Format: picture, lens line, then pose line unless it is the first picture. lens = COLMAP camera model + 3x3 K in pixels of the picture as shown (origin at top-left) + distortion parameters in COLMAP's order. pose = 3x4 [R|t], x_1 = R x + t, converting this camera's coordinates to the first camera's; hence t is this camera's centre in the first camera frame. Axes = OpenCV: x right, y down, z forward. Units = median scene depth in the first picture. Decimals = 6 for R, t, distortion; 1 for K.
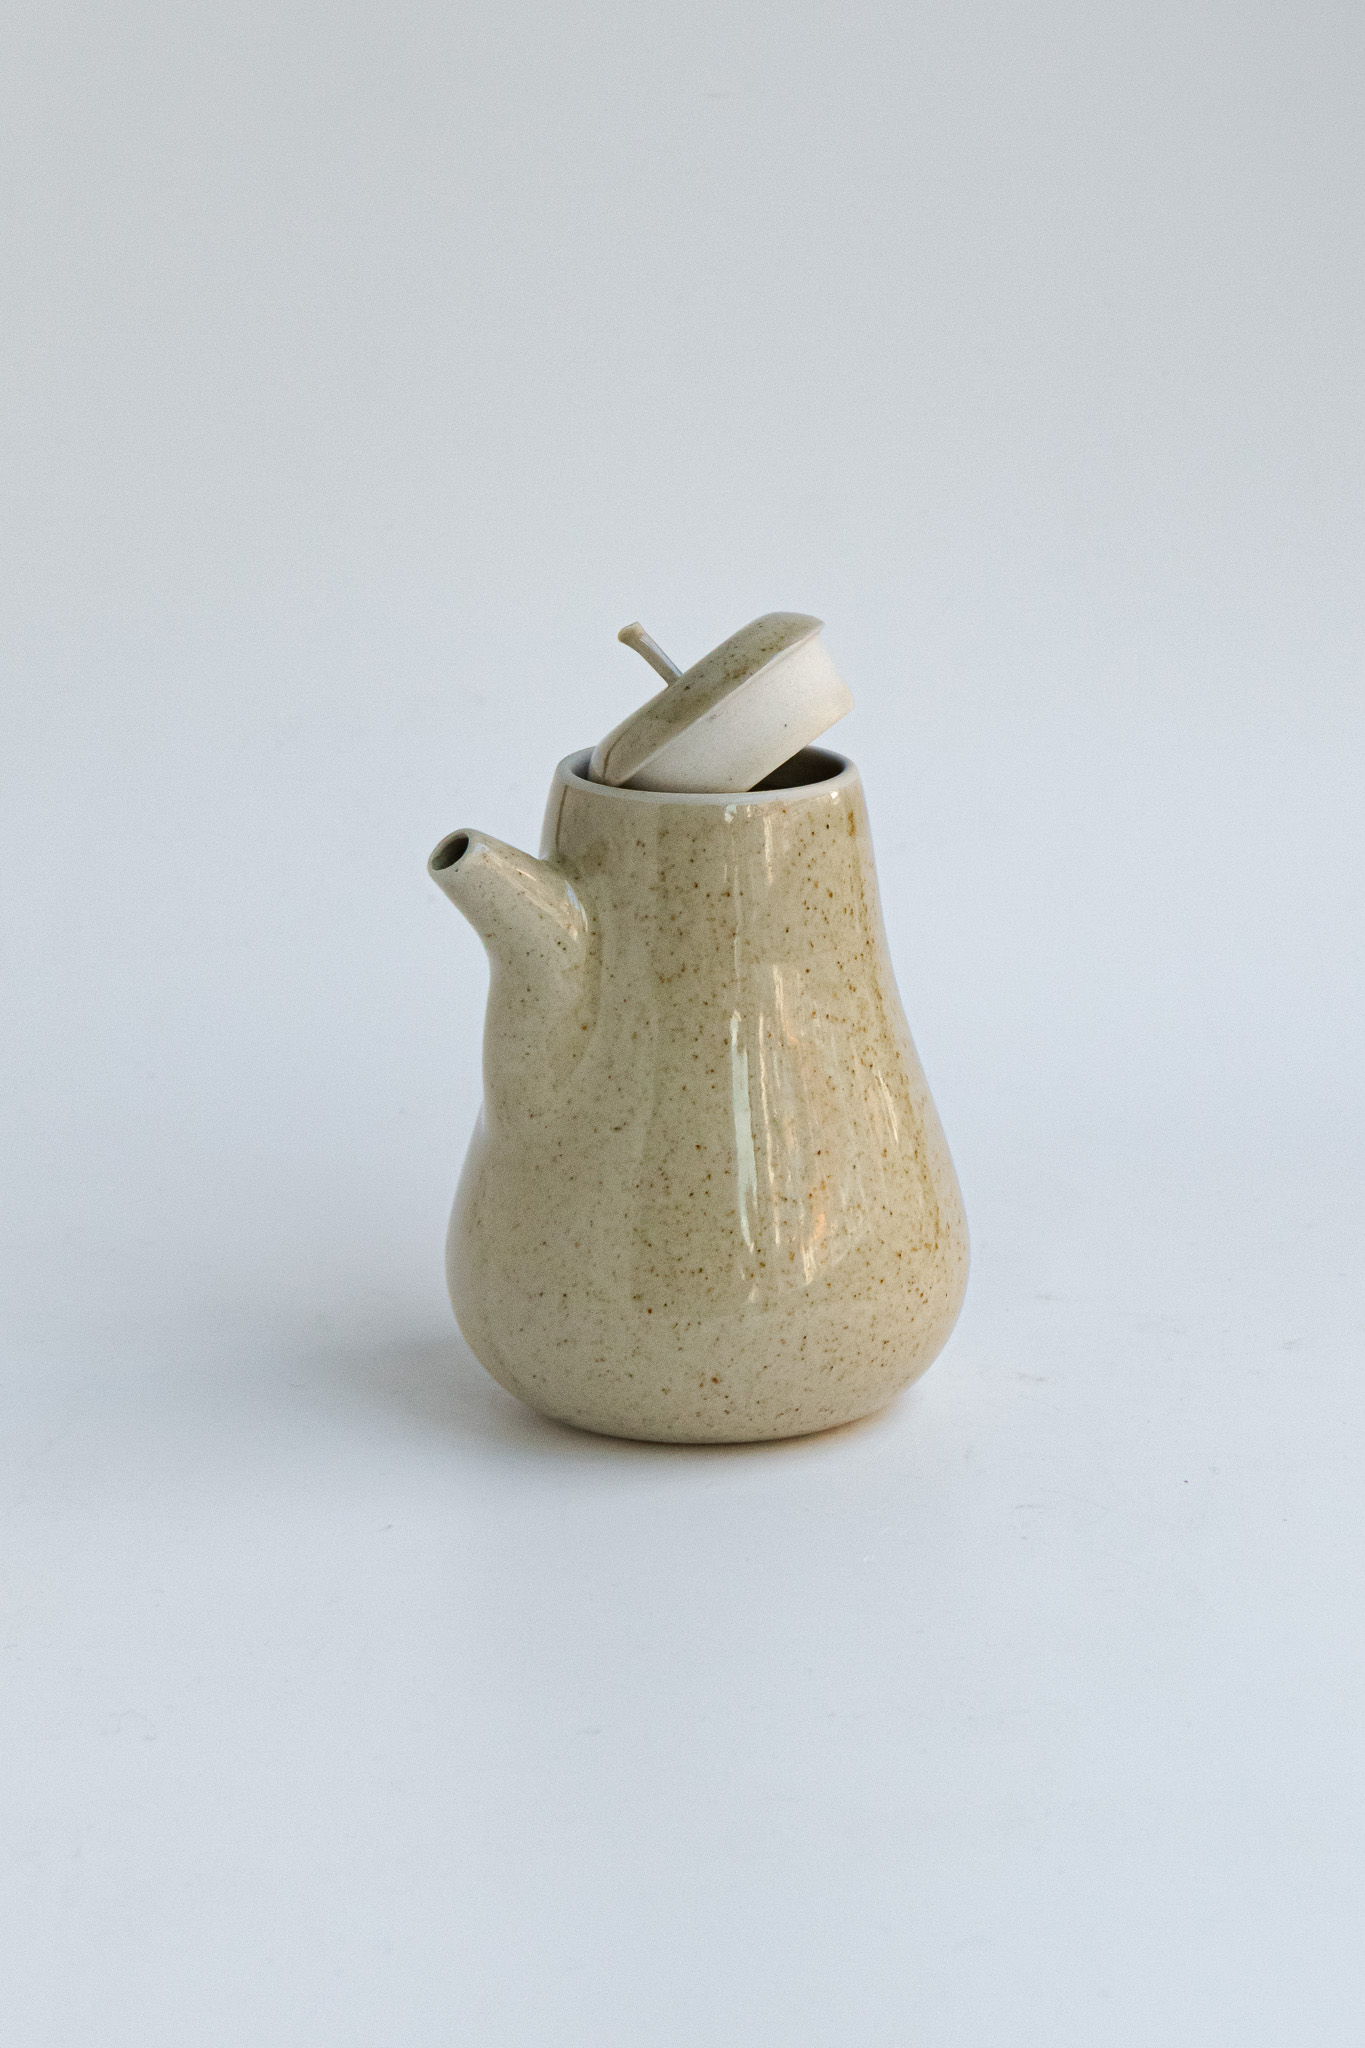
lens RADIAL K [[6002.1, 0, 682.5], [0, 6002.1, 1024.0], [0, 0, 1]] dist [-0.018175, -0.005665]
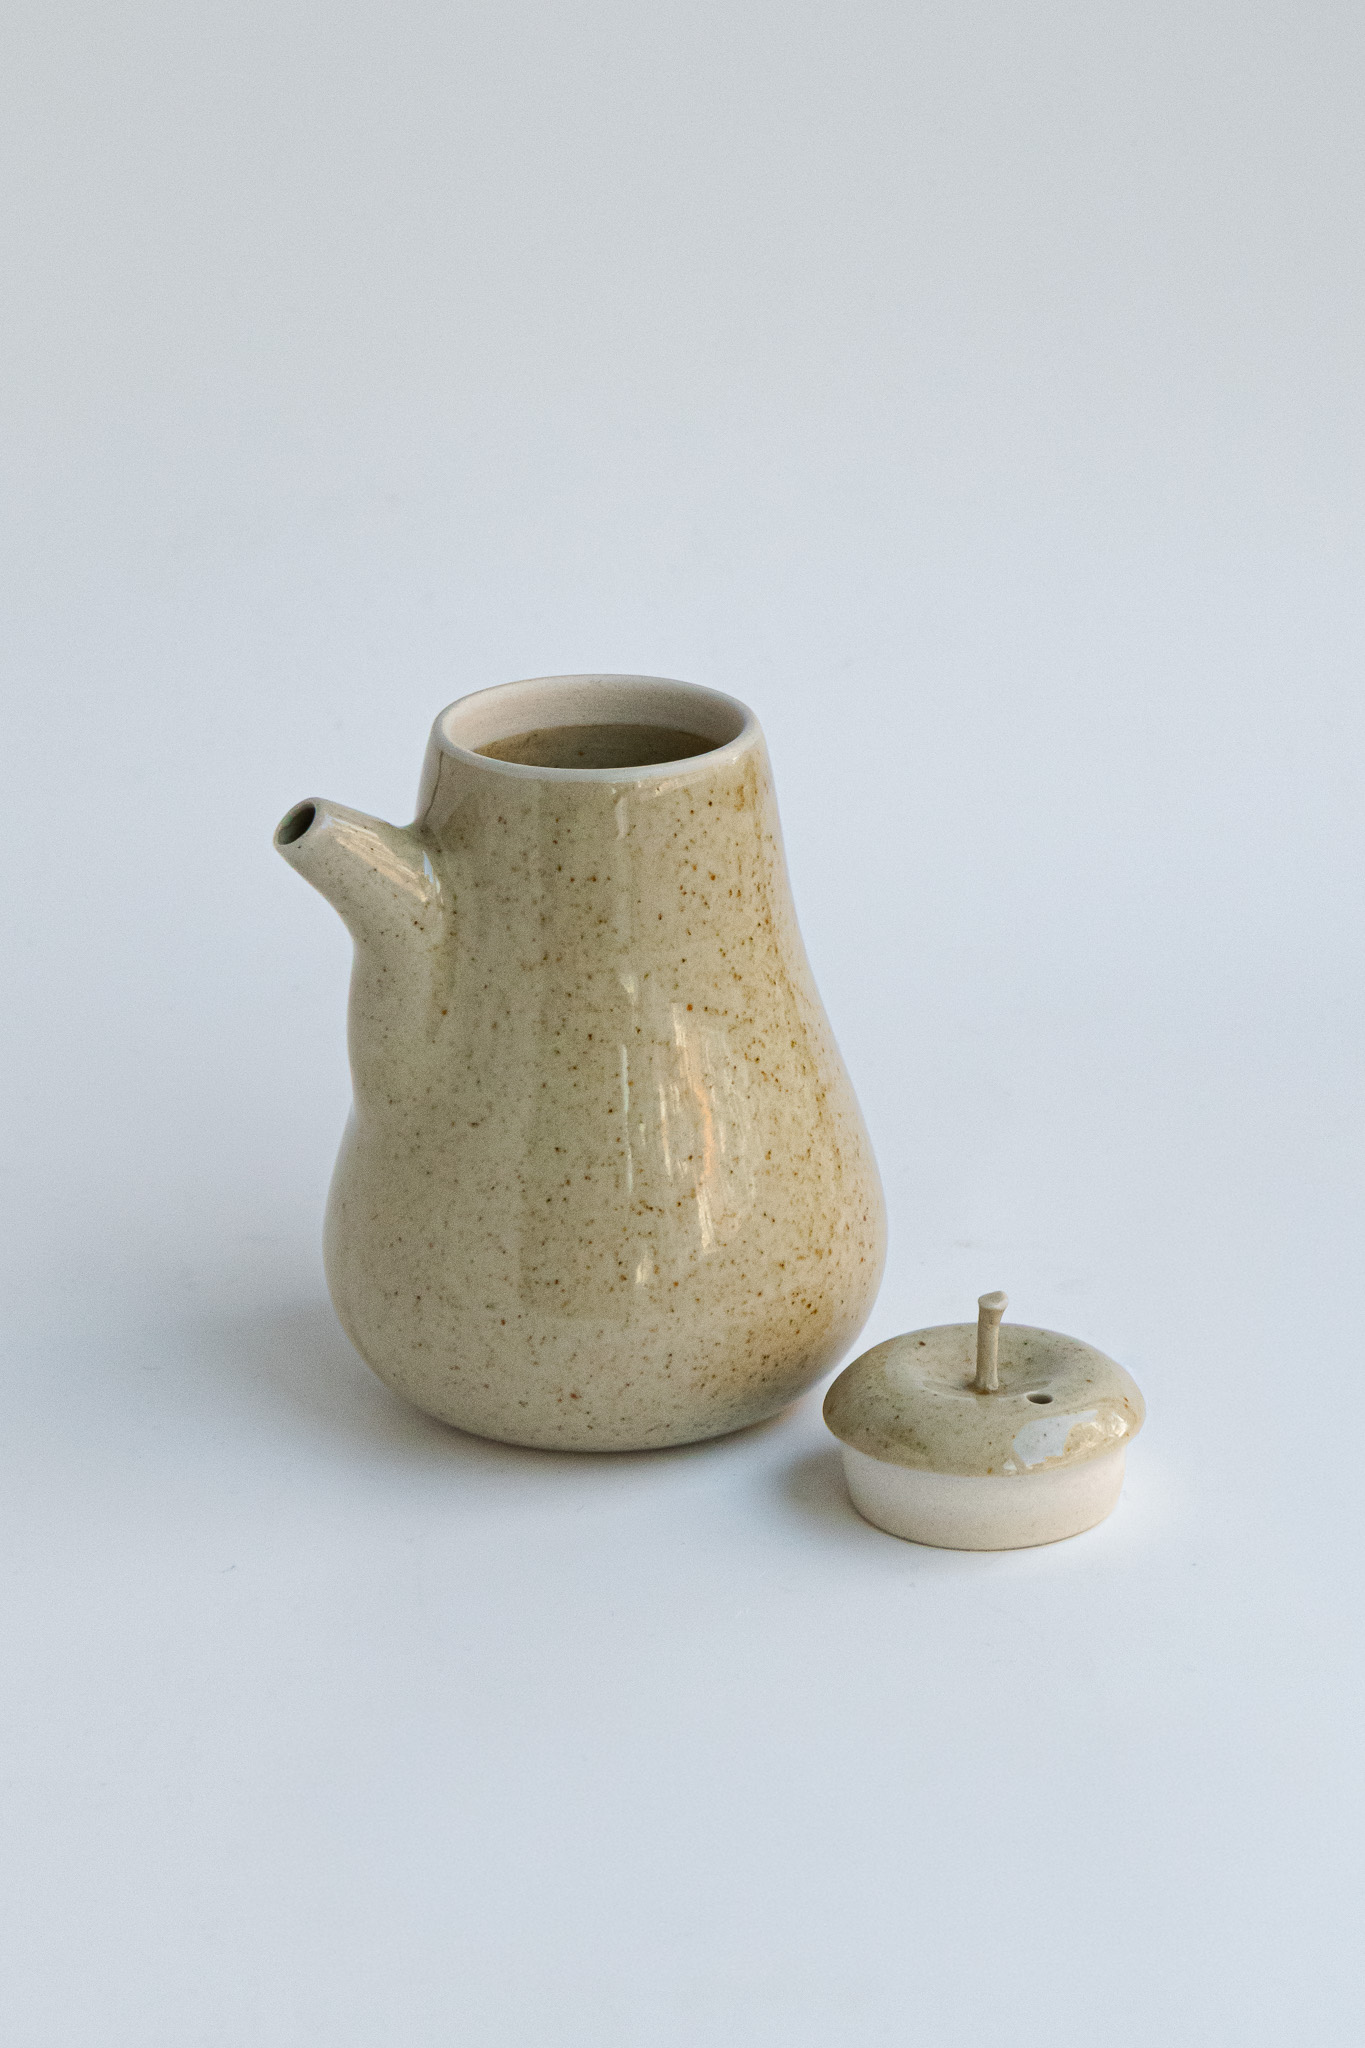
lens RADIAL K [[6002.1, 0, 682.5], [0, 6002.1, 1024.0], [0, 0, 1]] dist [-0.018175, -0.005665]
pose [[0.991906, 0.035138, -0.122019, 0.133317], [-0.021348, 0.993418, 0.112535, -0.102741], [0.125170, -0.109019, 0.986127, 0.091563]]
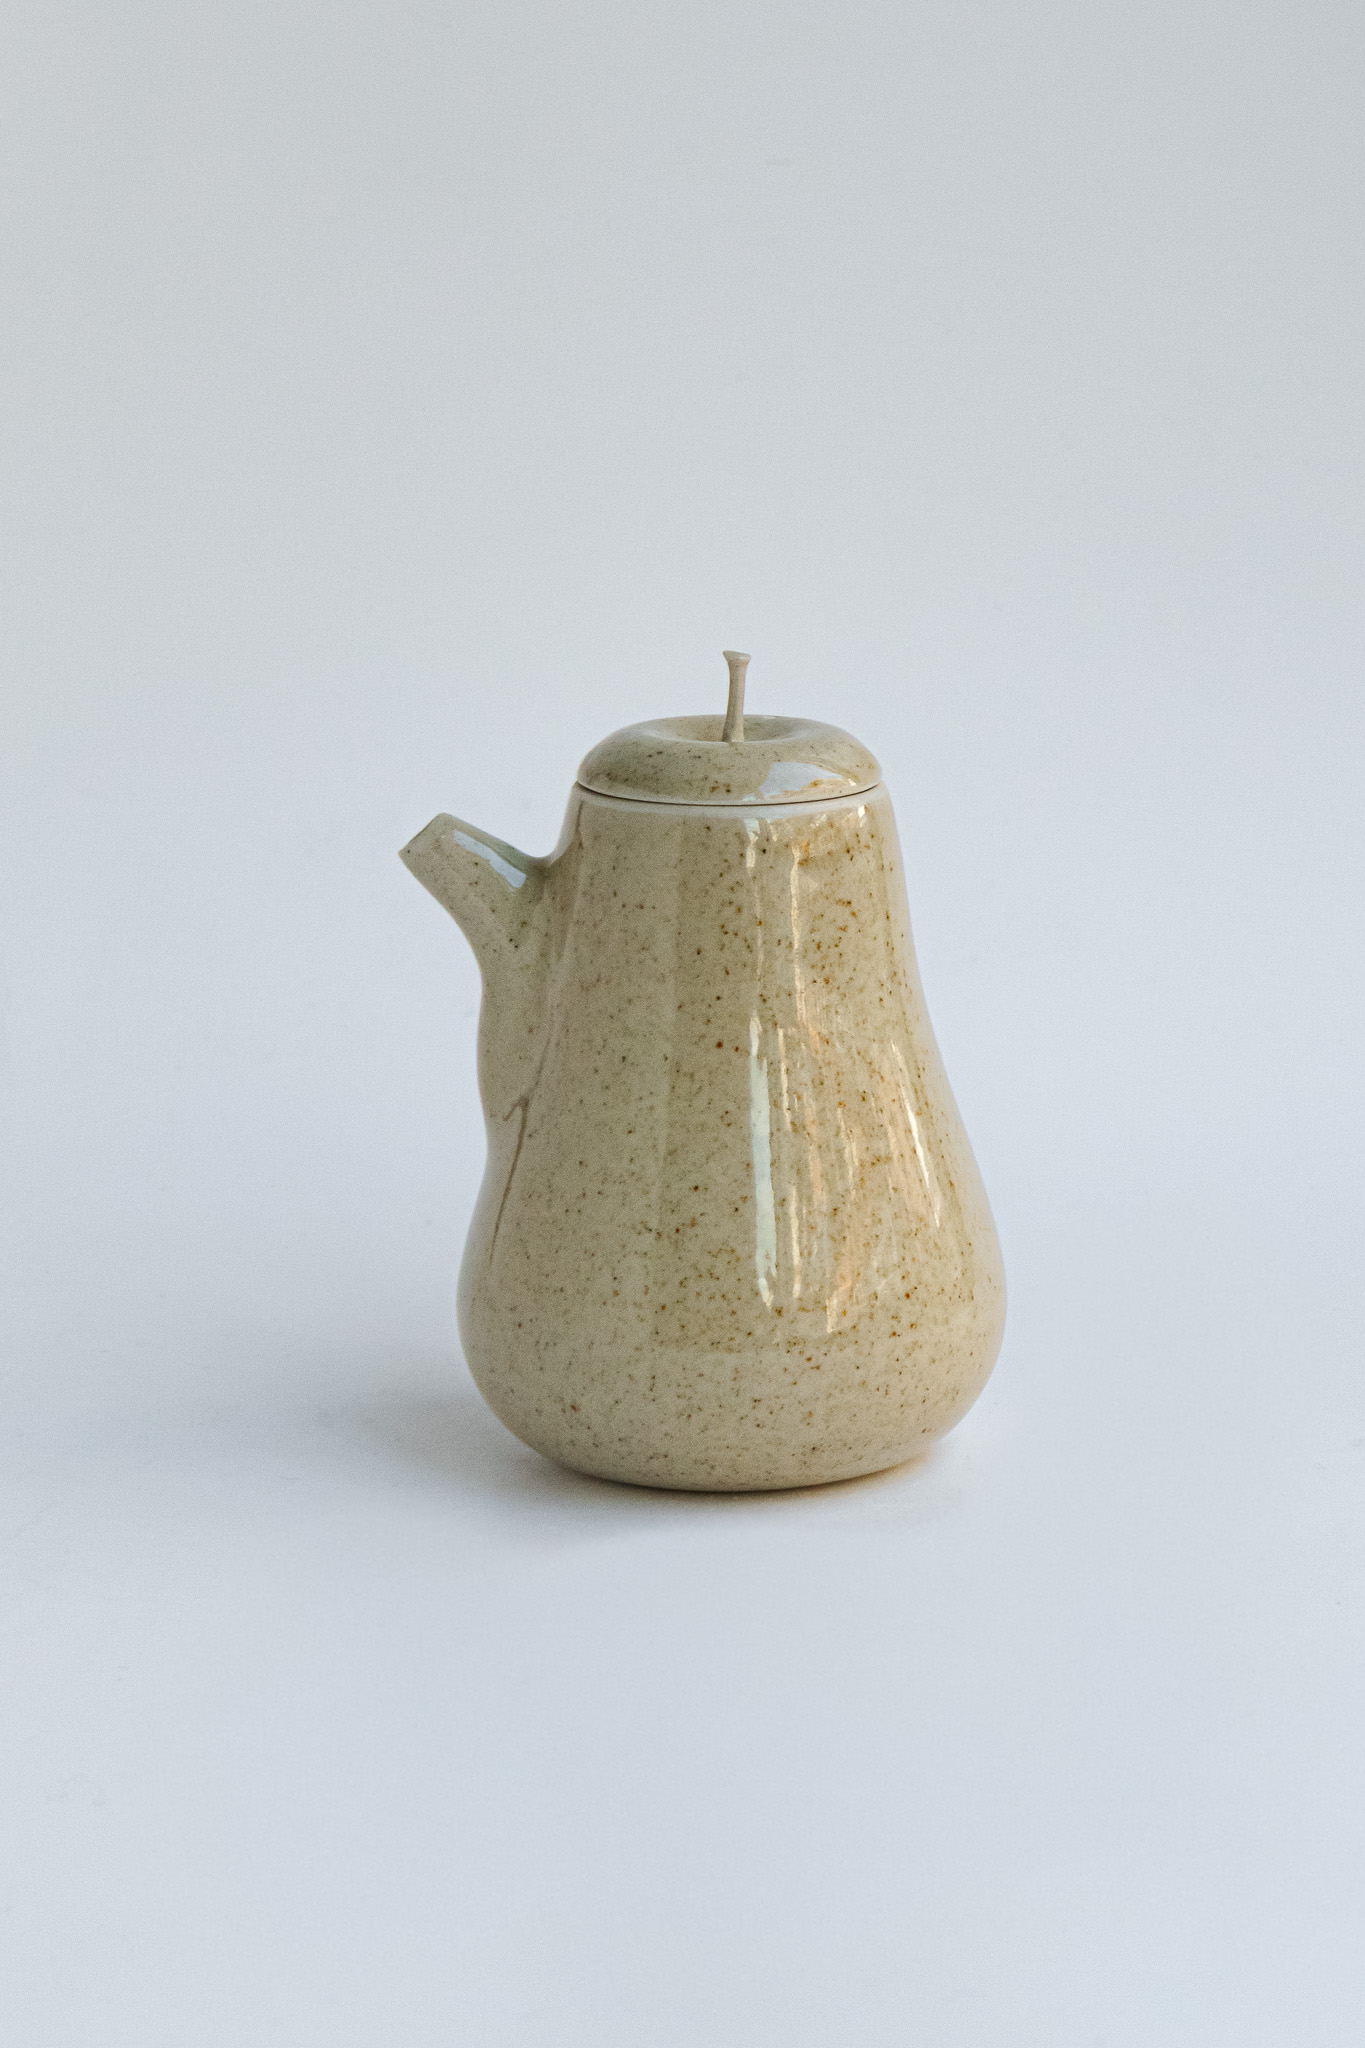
lens RADIAL K [[6002.1, 0, 682.5], [0, 6002.1, 1024.0], [0, 0, 1]] dist [-0.018175, -0.005665]
pose [[0.803356, 0.116634, -0.583966, 0.572999], [-0.144513, 0.989502, -0.001175, -0.002837], [0.577698, 0.085334, 0.811777, 0.223938]]
